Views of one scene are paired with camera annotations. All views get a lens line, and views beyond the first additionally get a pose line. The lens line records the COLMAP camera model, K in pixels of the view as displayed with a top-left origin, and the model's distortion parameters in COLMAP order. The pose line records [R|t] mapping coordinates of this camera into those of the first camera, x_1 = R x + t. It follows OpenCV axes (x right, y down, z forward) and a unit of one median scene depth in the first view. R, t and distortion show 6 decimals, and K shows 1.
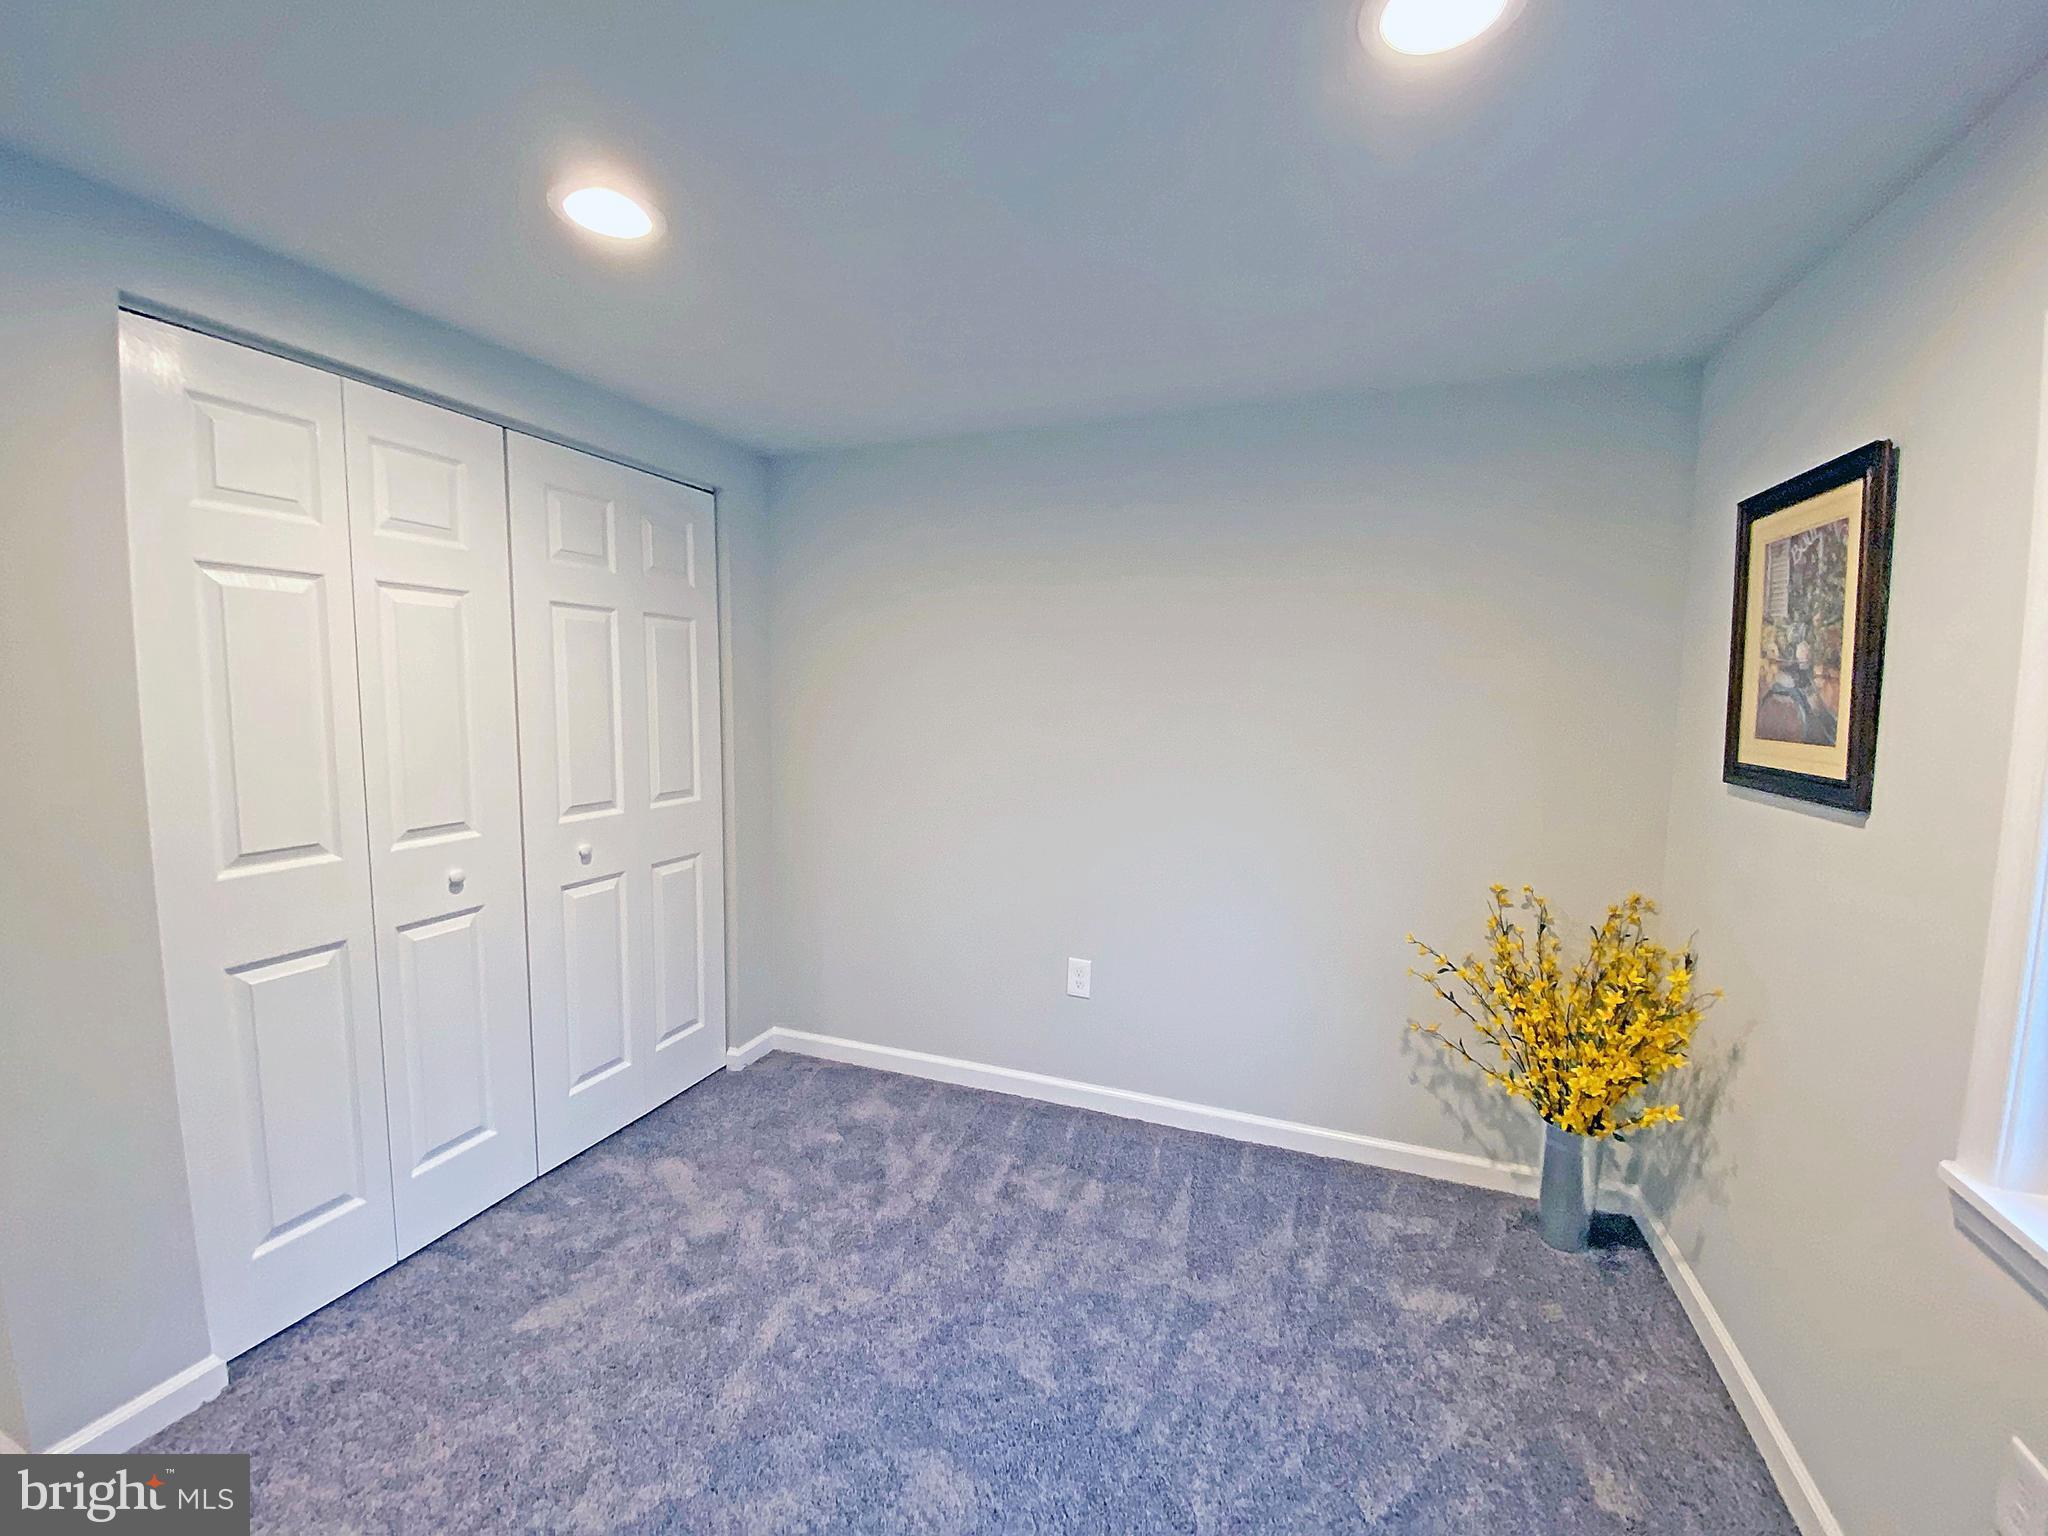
lens RADIAL K [[806.9, 0, 1023.8], [0, 806.9, 773.3], [0, 0, 1]] dist [0.019345, -0.030275]
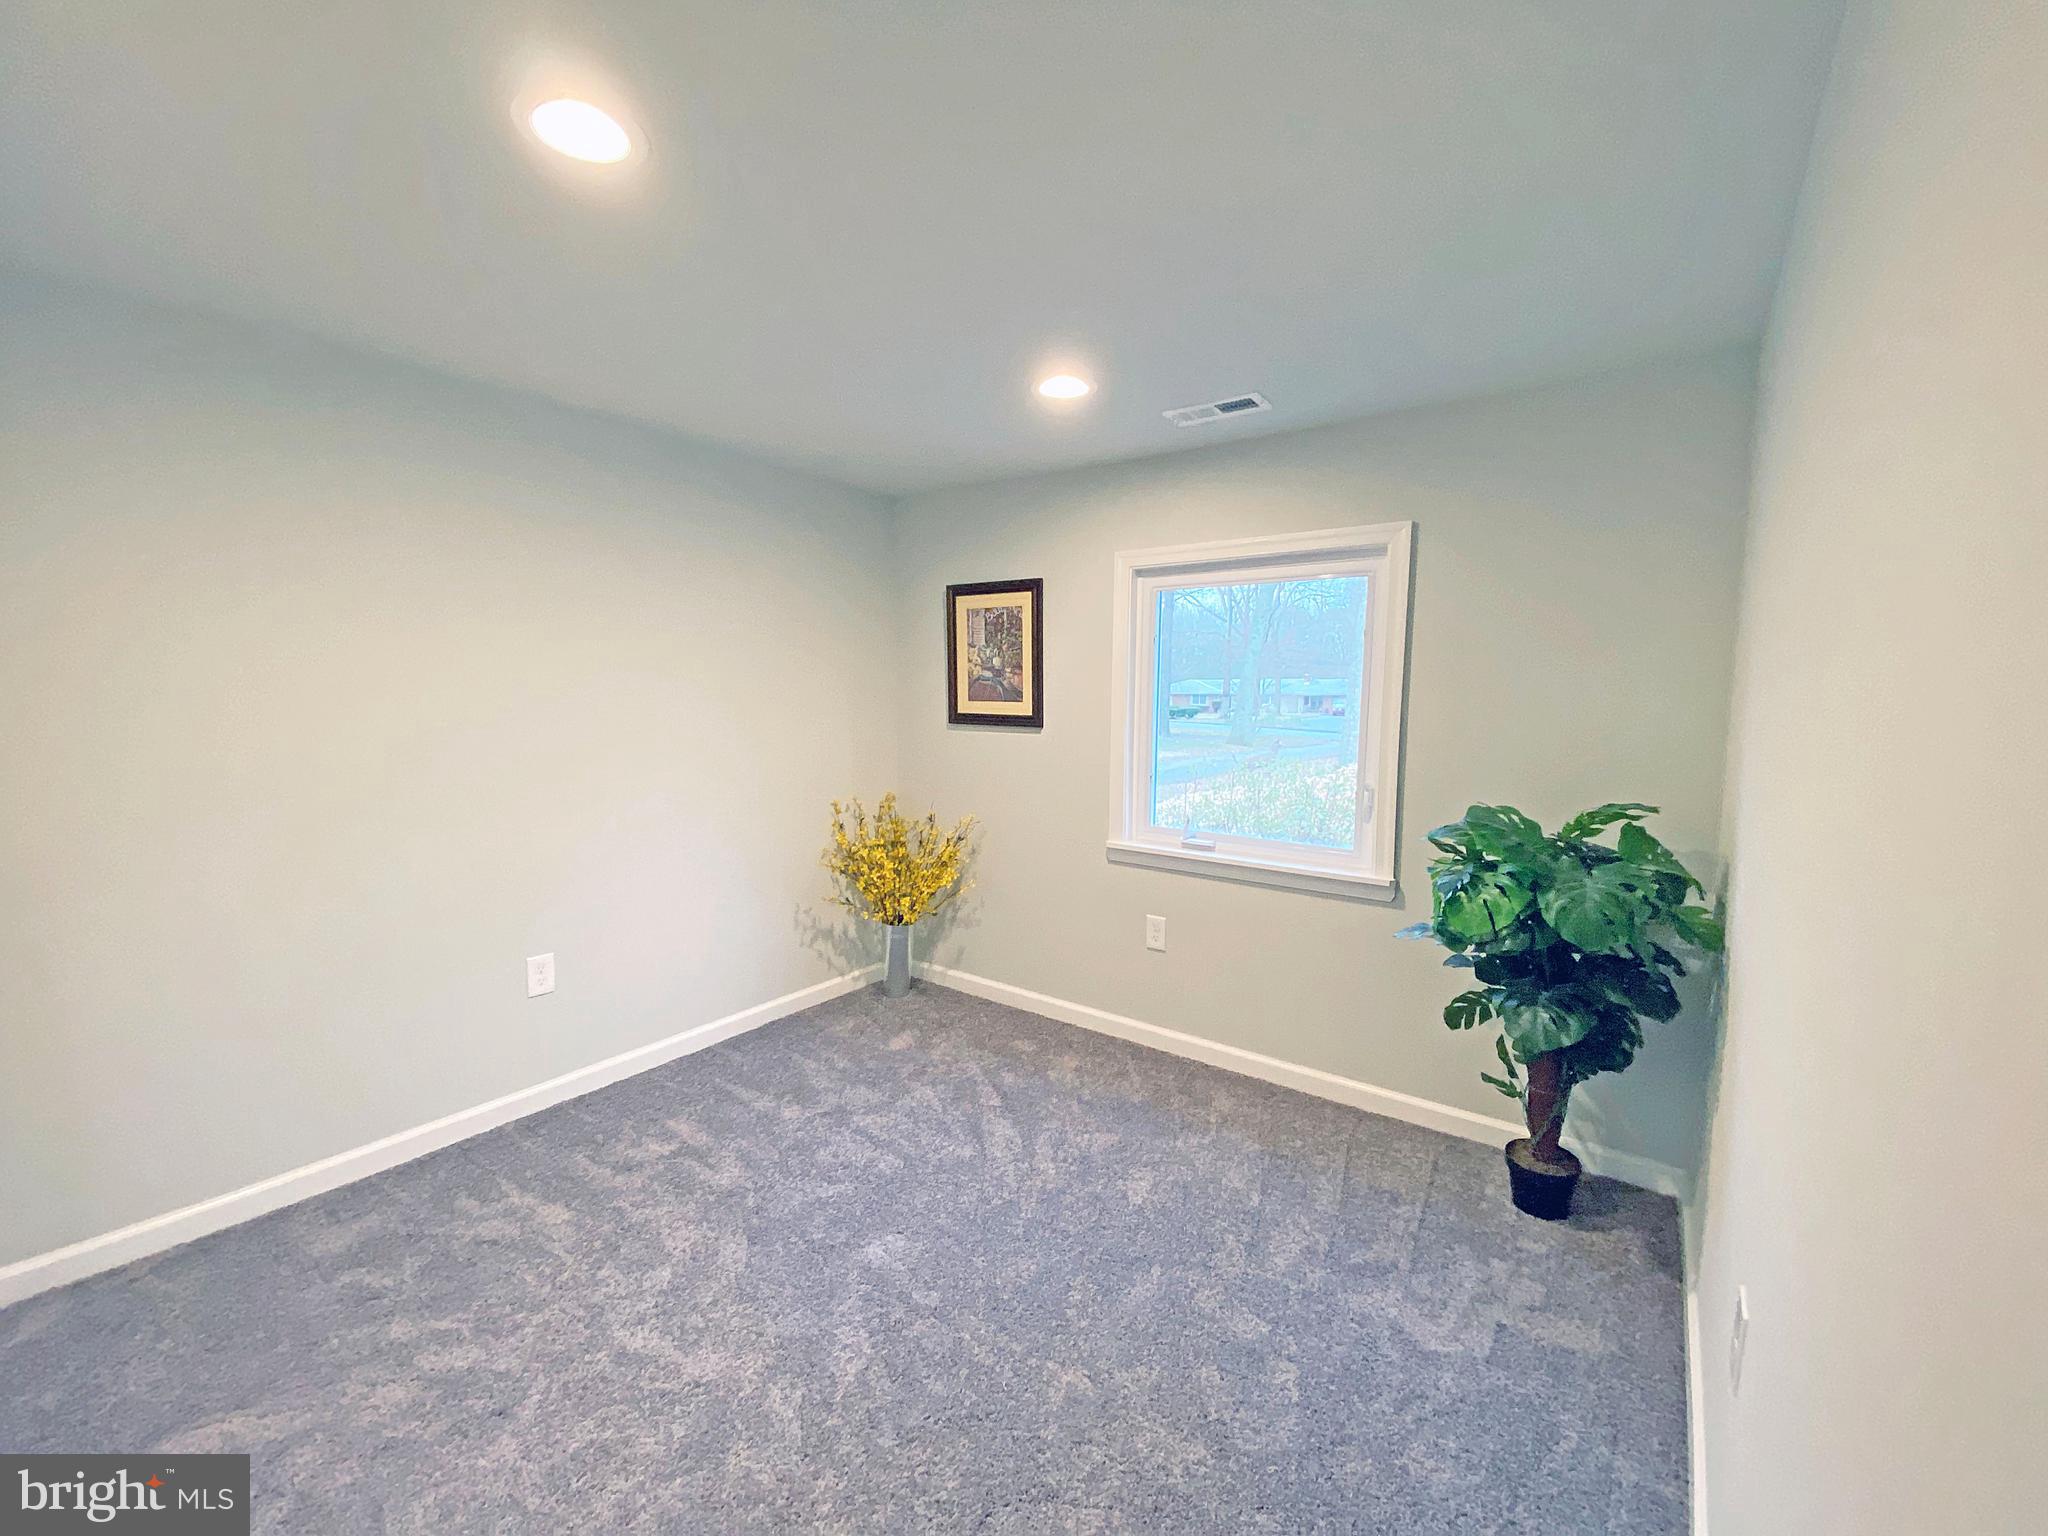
lens RADIAL K [[806.9, 0, 1023.8], [0, 806.9, 773.3], [0, 0, 1]] dist [0.019345, -0.030275]
pose [[0.273470, -0.111179, 0.955434, -1.052464], [0.088861, 0.991970, 0.089996, -0.031078], [-0.957767, 0.060289, 0.281154, 0.260889]]
